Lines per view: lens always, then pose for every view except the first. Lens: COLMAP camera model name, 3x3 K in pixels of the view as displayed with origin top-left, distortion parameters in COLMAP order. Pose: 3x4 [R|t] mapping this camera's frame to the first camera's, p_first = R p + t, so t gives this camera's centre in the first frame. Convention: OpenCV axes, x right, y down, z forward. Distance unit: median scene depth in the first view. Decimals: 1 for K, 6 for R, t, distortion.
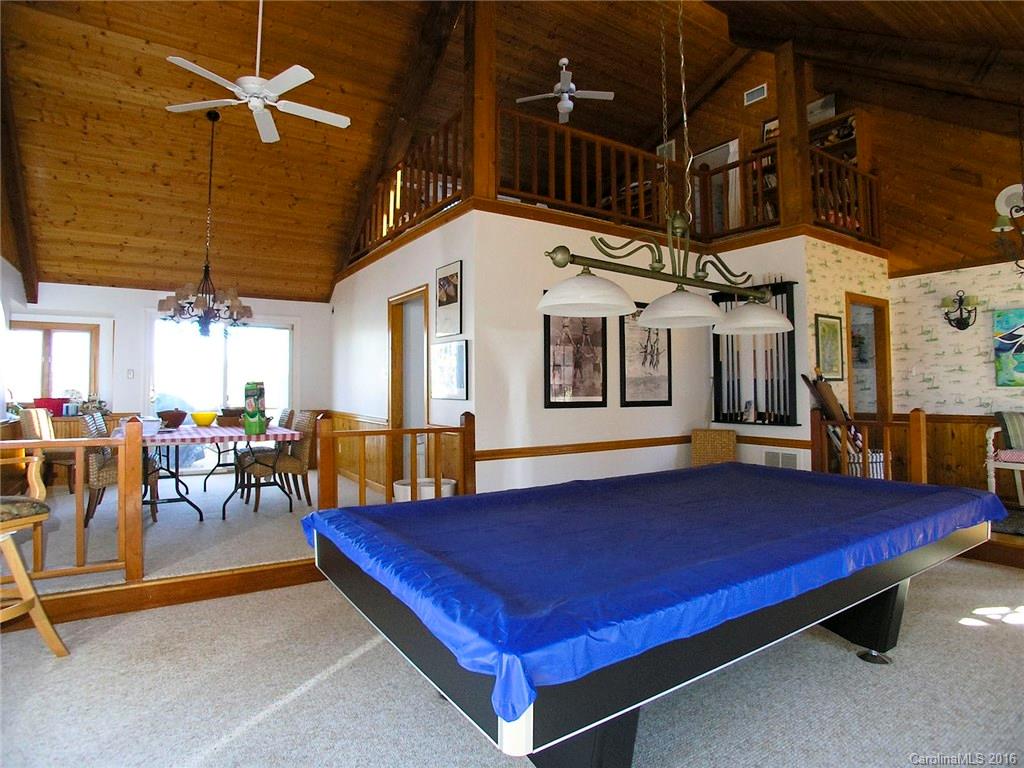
lens RADIAL K [[570.7, 0, 516.1], [0, 570.7, 370.7], [0, 0, 1]] dist [-0.103109, 0.039103]
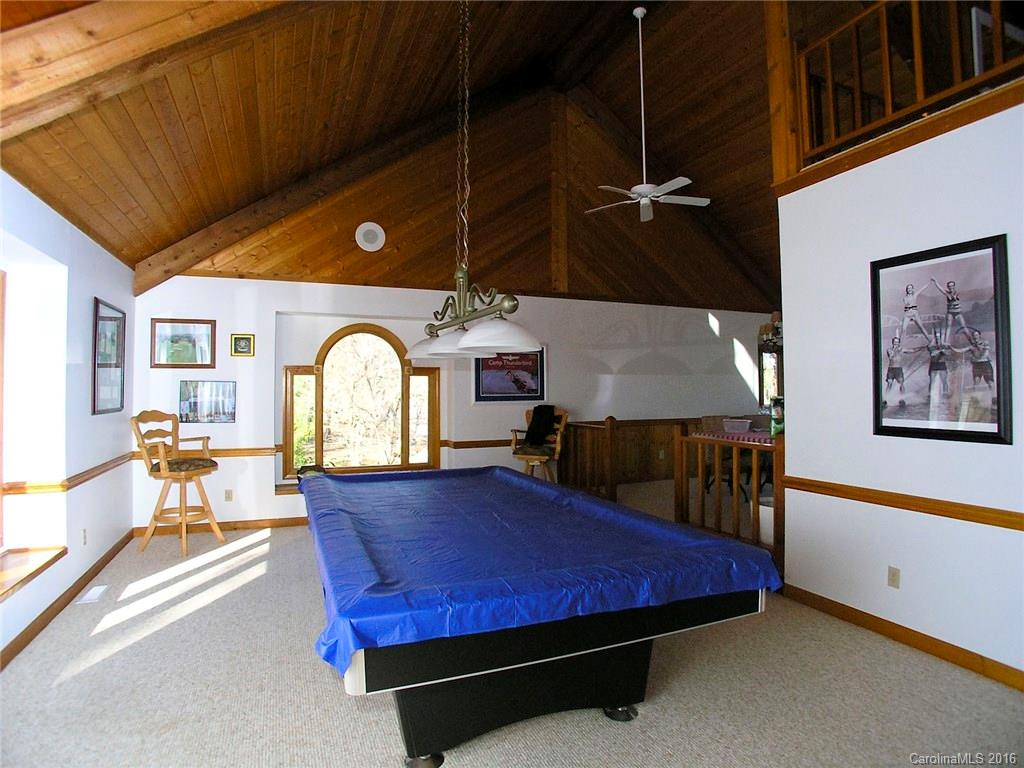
lens RADIAL K [[570.7, 0, 516.1], [0, 570.7, 370.7], [0, 0, 1]] dist [-0.103109, 0.039103]
pose [[-0.181569, -0.022652, -0.983117, 0.765404], [0.043931, 0.998550, -0.031121, -0.008712], [0.982396, -0.048840, -0.180311, 0.692478]]
